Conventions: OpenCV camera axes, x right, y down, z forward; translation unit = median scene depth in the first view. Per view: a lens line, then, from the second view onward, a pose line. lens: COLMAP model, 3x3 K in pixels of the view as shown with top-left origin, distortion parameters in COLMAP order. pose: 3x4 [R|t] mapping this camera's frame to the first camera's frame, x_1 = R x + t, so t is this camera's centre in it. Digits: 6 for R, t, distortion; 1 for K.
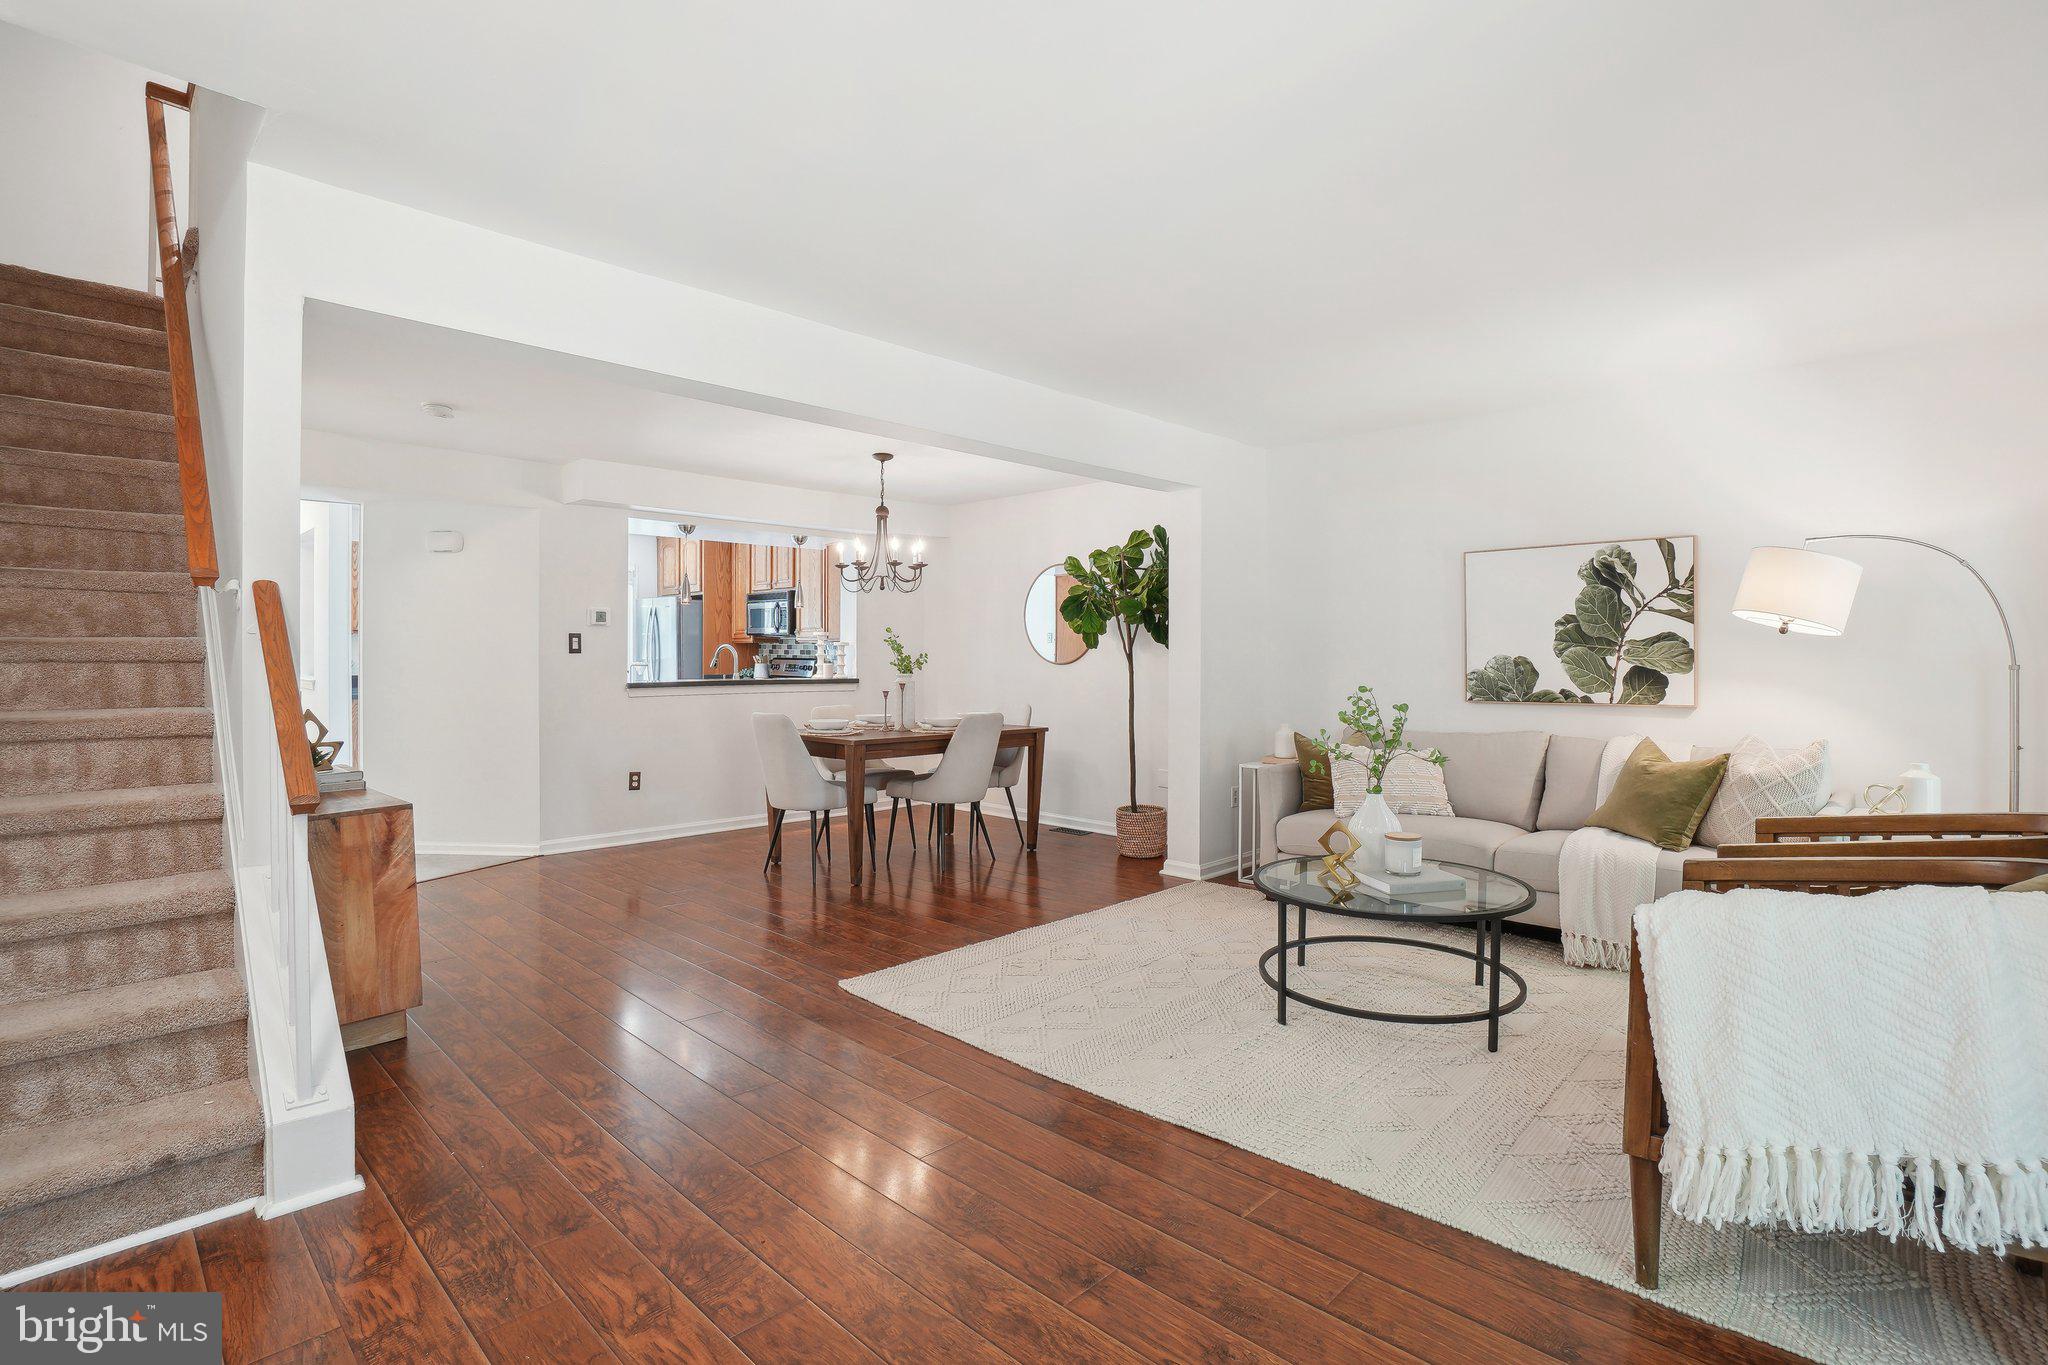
lens RADIAL K [[1002.8, 0, 982.3], [0, 1002.8, 652.7], [0, 0, 1]] dist [-0.065396, 0.055883]
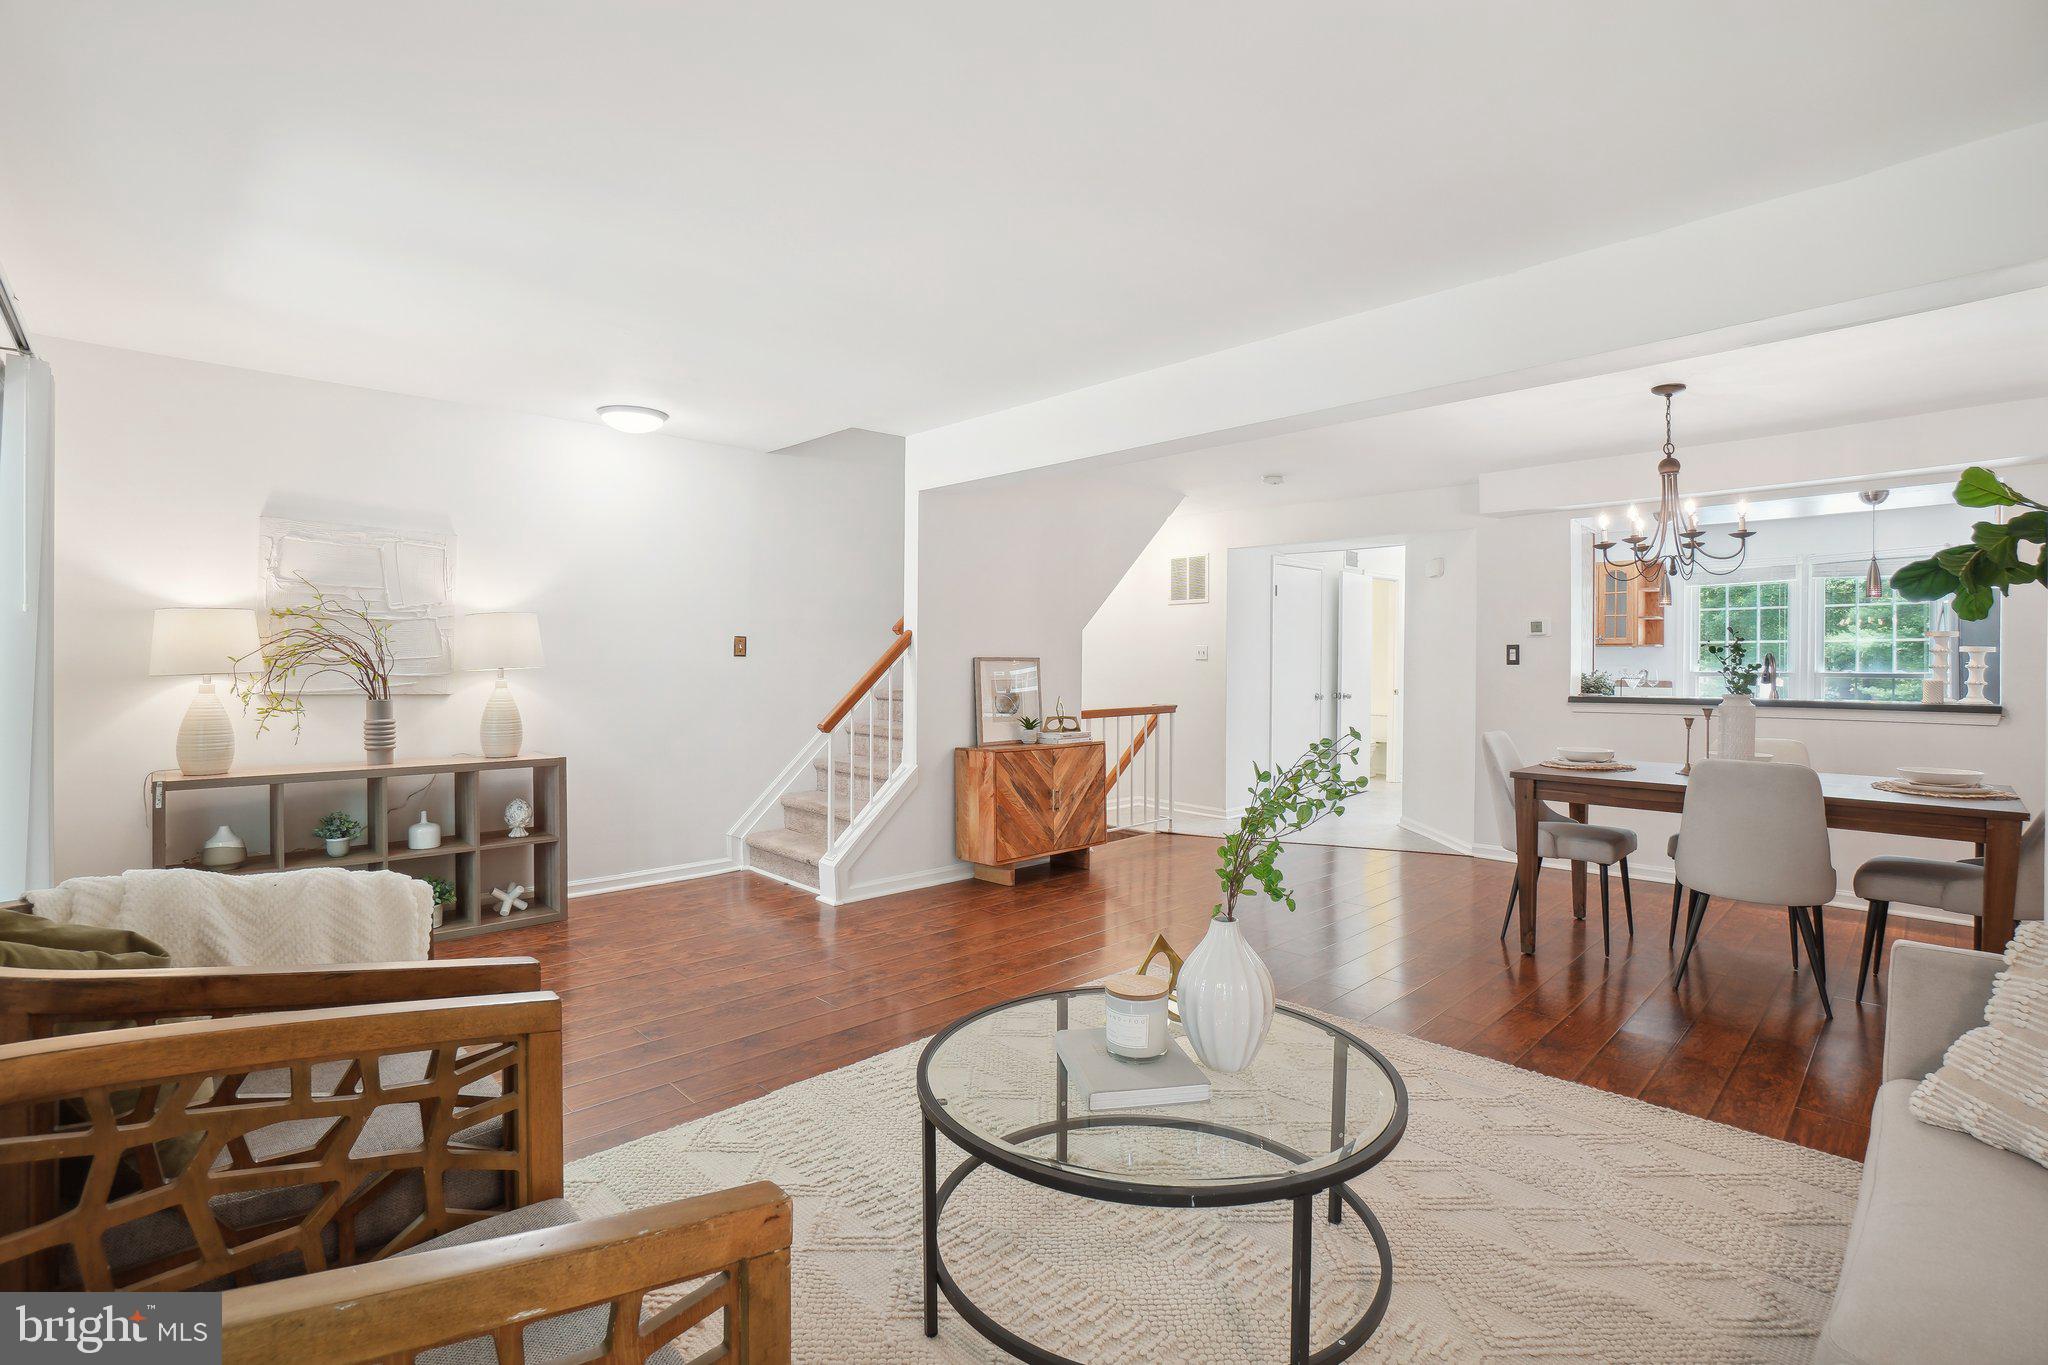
lens RADIAL K [[937.9, 0, 1009.7], [0, 937.9, 661.7], [0, 0, 1]] dist [-0.058020, 0.019051]
pose [[-0.012683, -0.003477, -0.999914, 0.424166], [0.000018, 0.999994, -0.003478, 0.000687], [0.999920, -0.000062, -0.012683, 0.411773]]
